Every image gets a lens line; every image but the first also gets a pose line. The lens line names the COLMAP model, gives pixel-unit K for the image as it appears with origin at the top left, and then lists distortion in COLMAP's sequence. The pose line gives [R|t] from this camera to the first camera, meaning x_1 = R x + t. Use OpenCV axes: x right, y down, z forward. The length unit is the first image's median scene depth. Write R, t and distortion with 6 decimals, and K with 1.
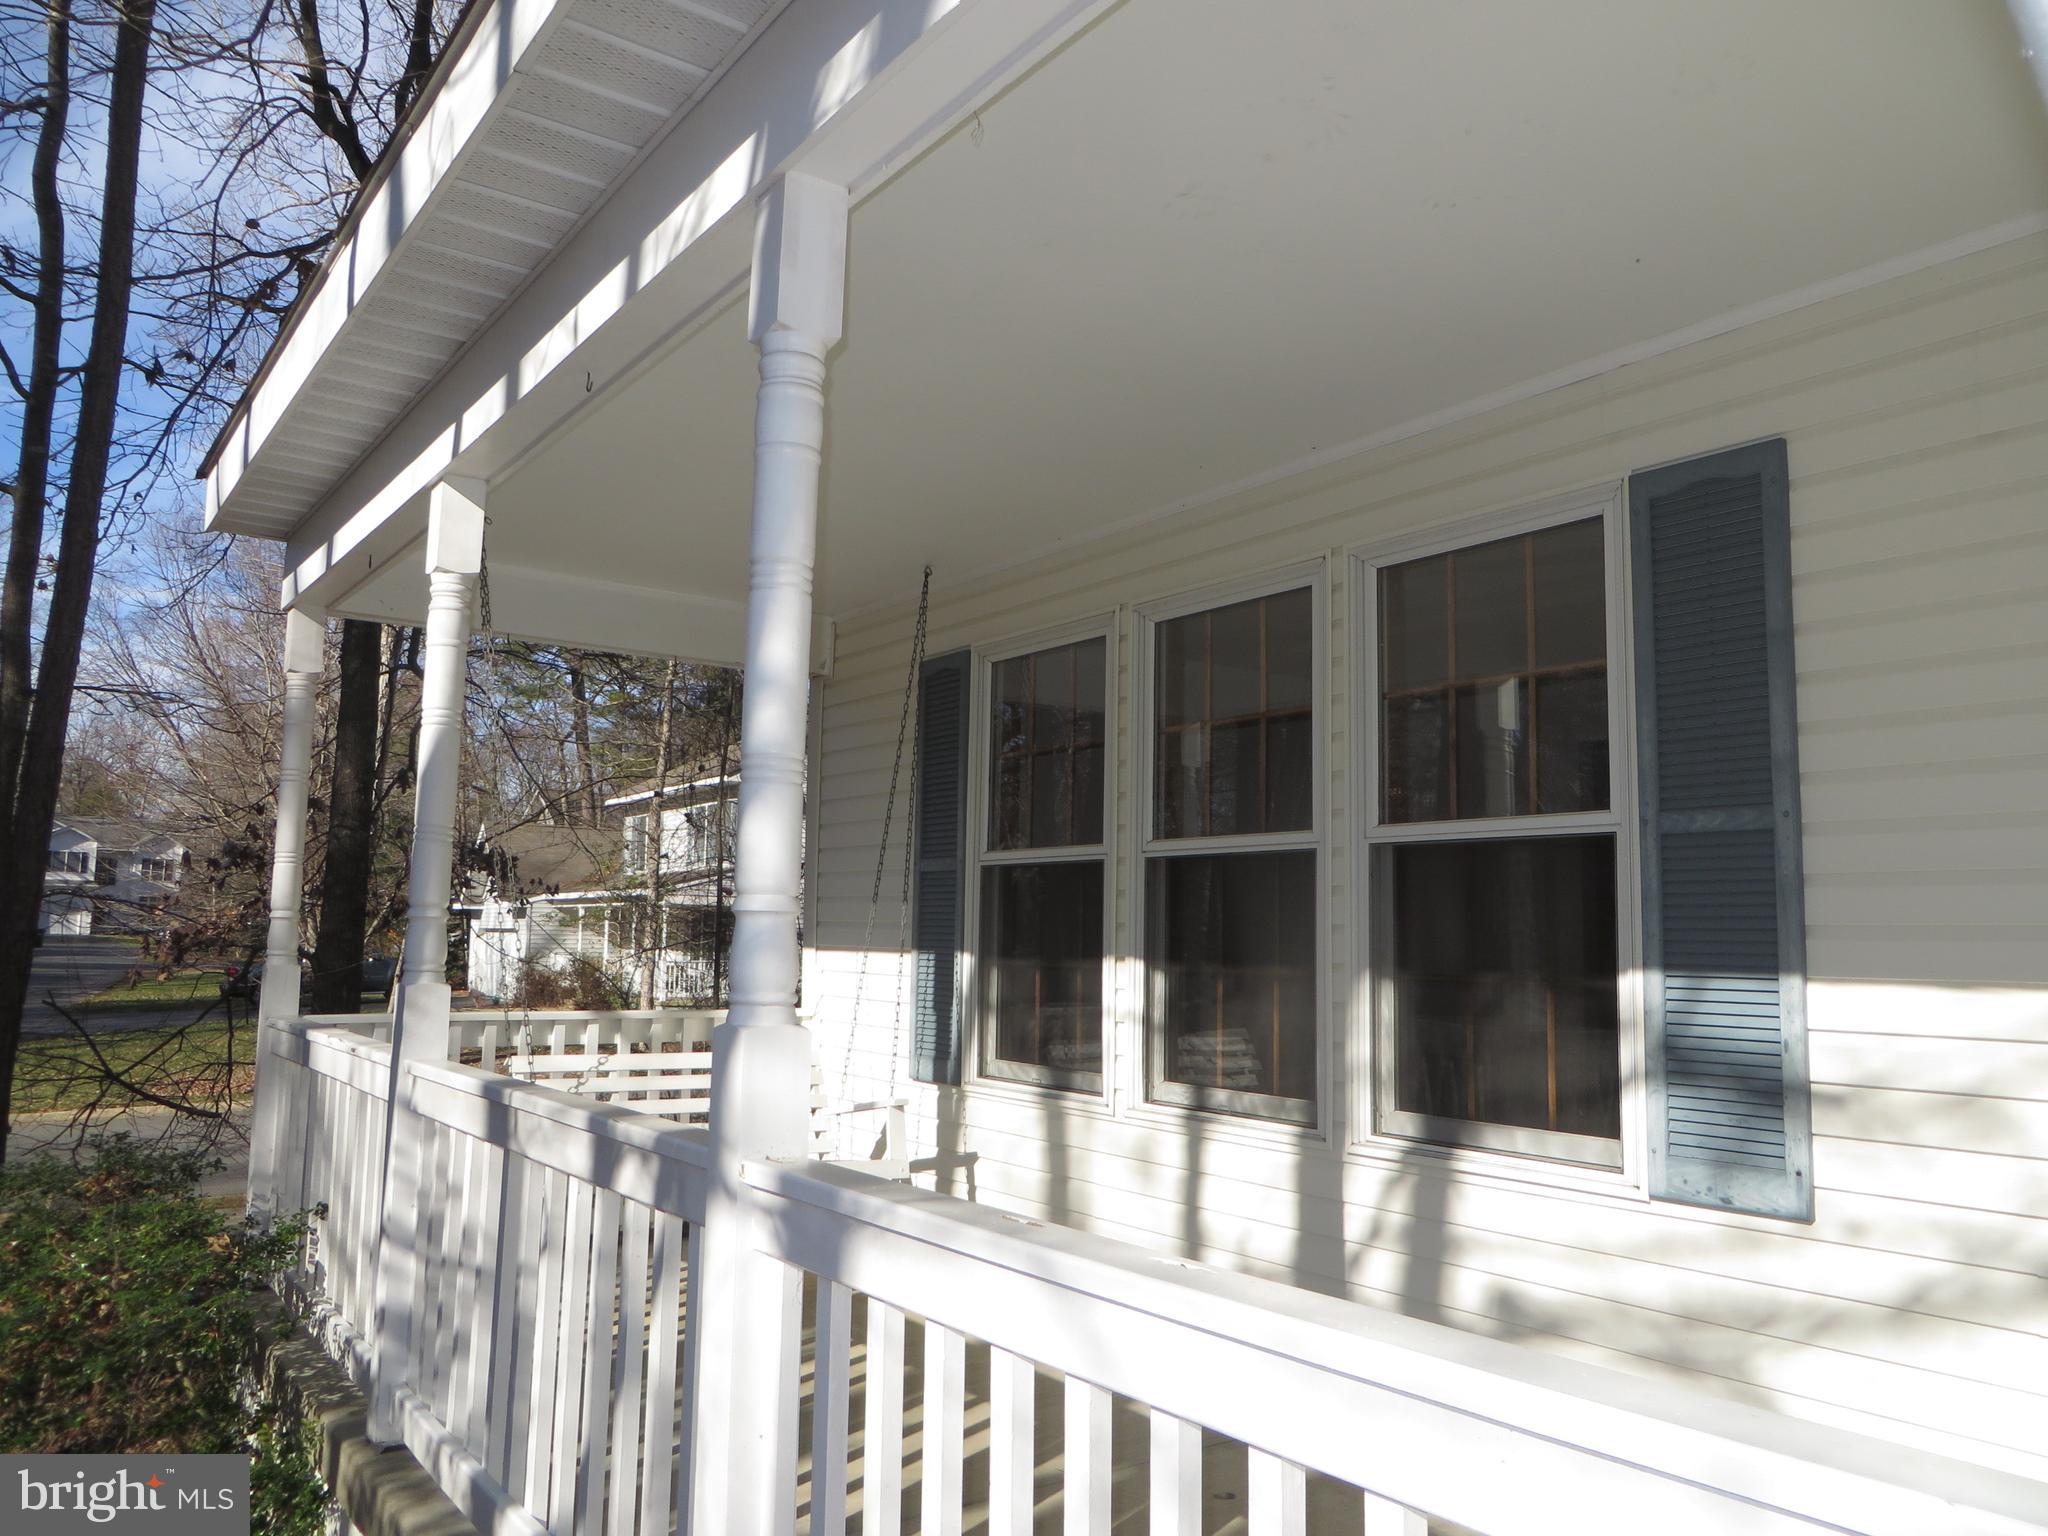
lens RADIAL K [[1508.7, 0, 1024.0], [0, 1508.7, 768.0], [0, 0, 1]] dist [-0.050010, 0.197847]
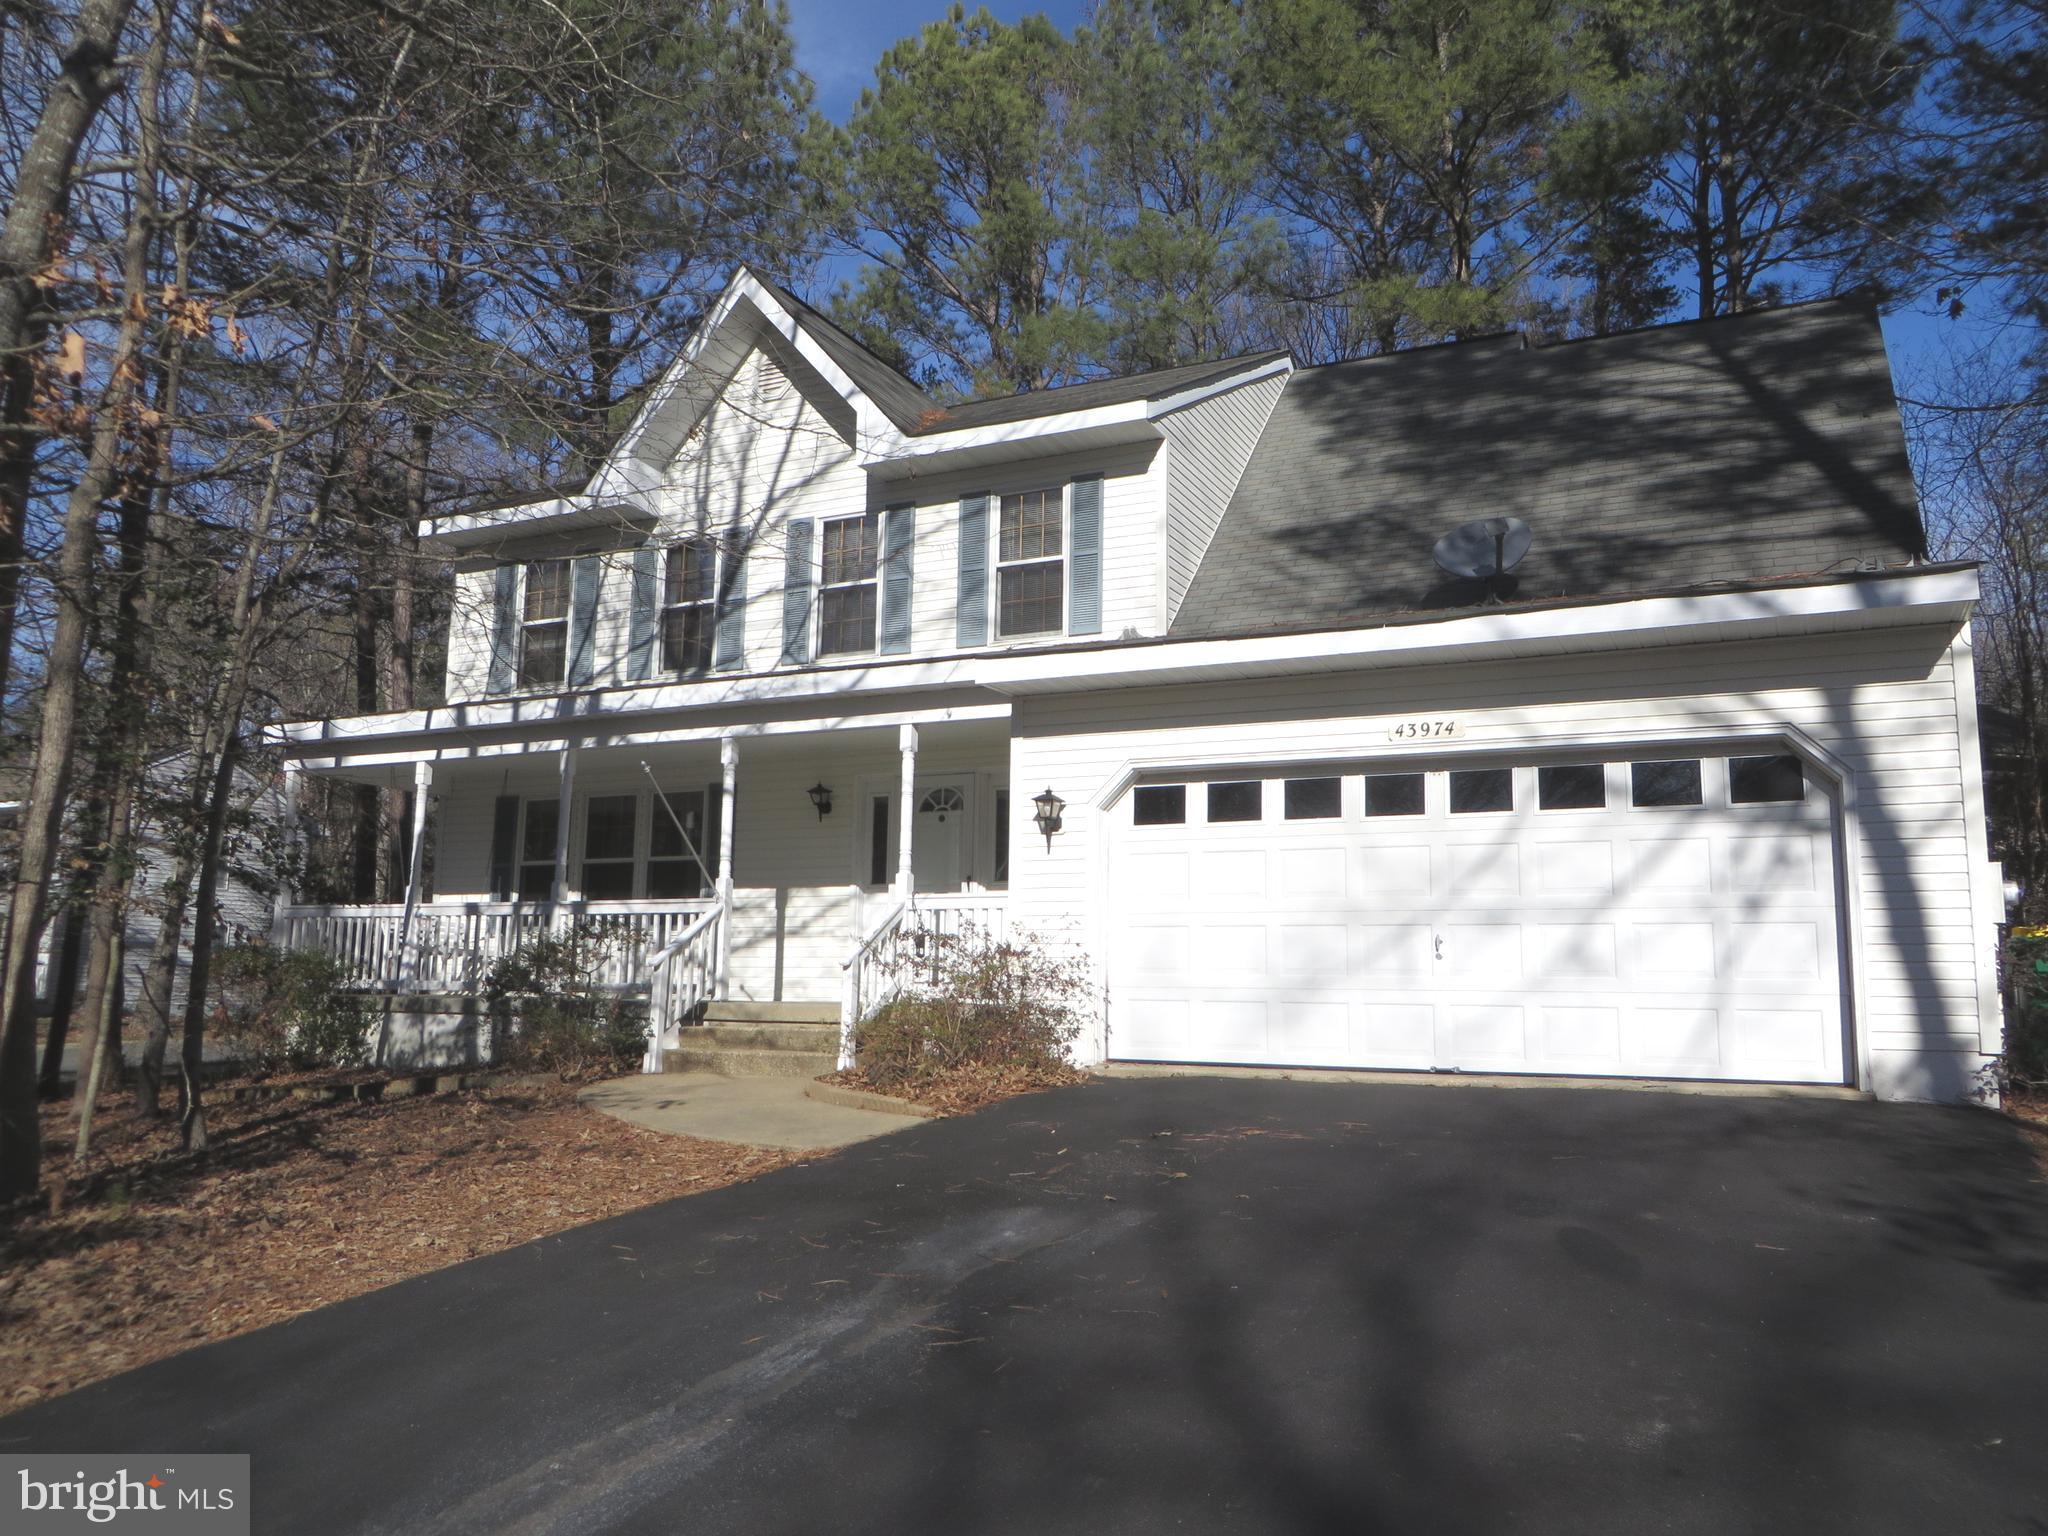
lens RADIAL K [[1508.7, 0, 1024.0], [0, 1508.7, 768.0], [0, 0, 1]] dist [-0.050010, 0.197847]
pose [[0.870127, 0.060727, 0.489071, -0.664076], [-0.046658, 0.998073, -0.040916, -0.058299], [-0.490613, 0.012783, 0.871284, -2.269907]]
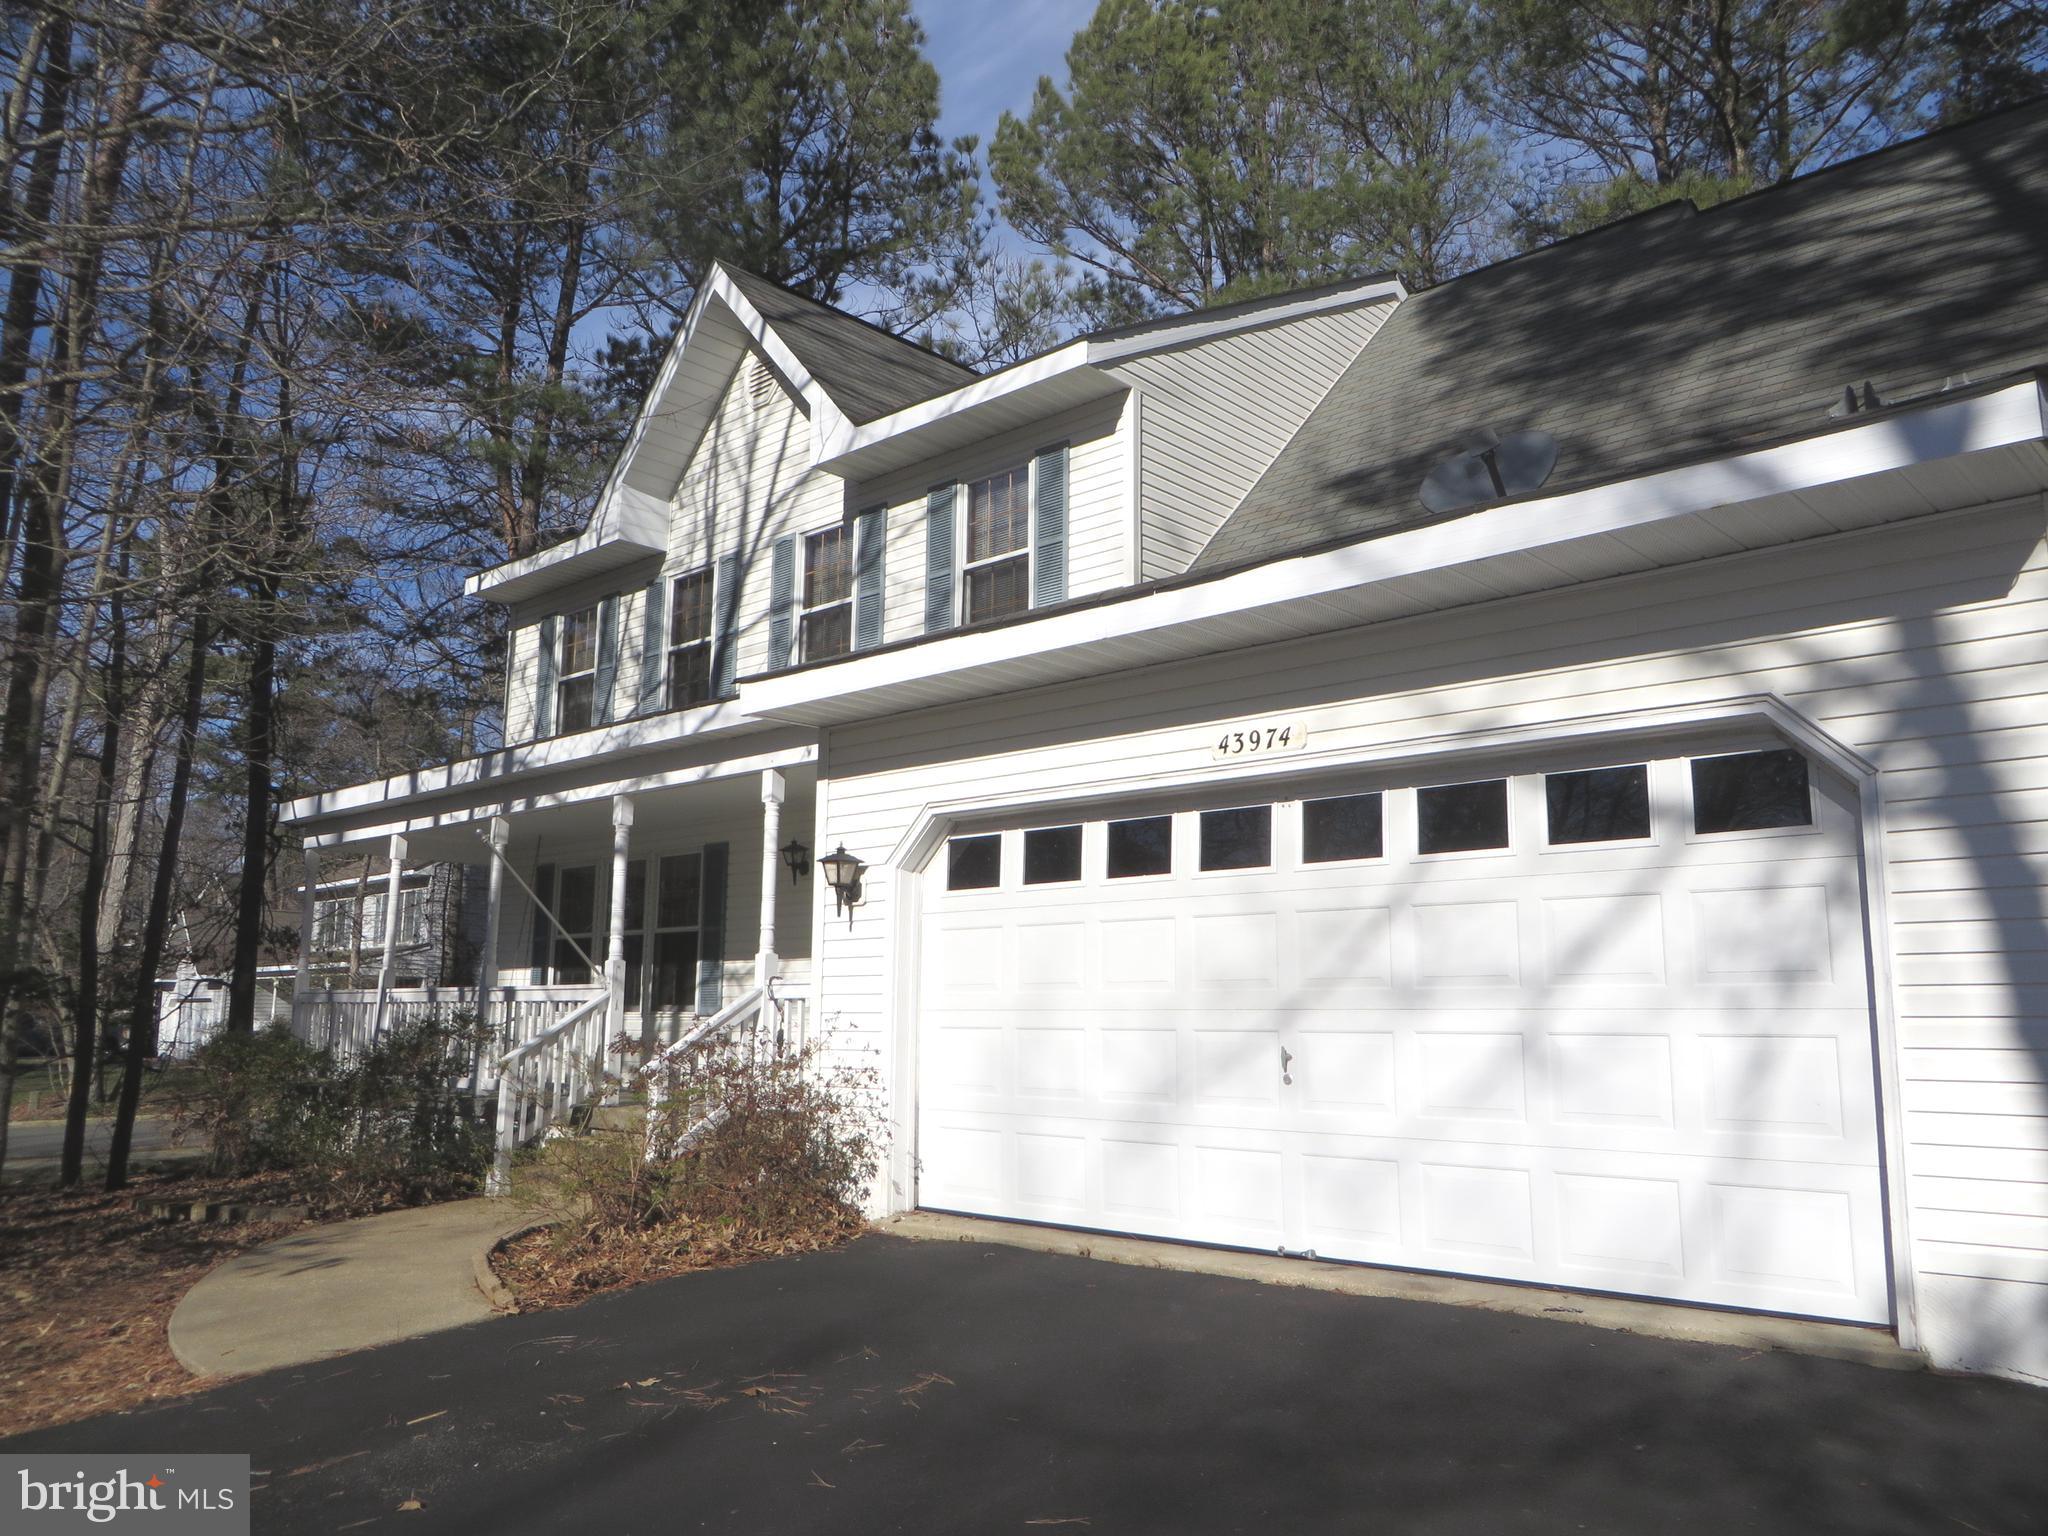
lens RADIAL K [[1508.7, 0, 1024.0], [0, 1508.7, 768.0], [0, 0, 1]] dist [-0.050010, 0.197847]
pose [[0.972981, 0.019892, 0.230028, 0.177538], [-0.007346, 0.998444, -0.055271, -0.110083], [-0.230770, 0.052088, 0.971613, -2.071040]]
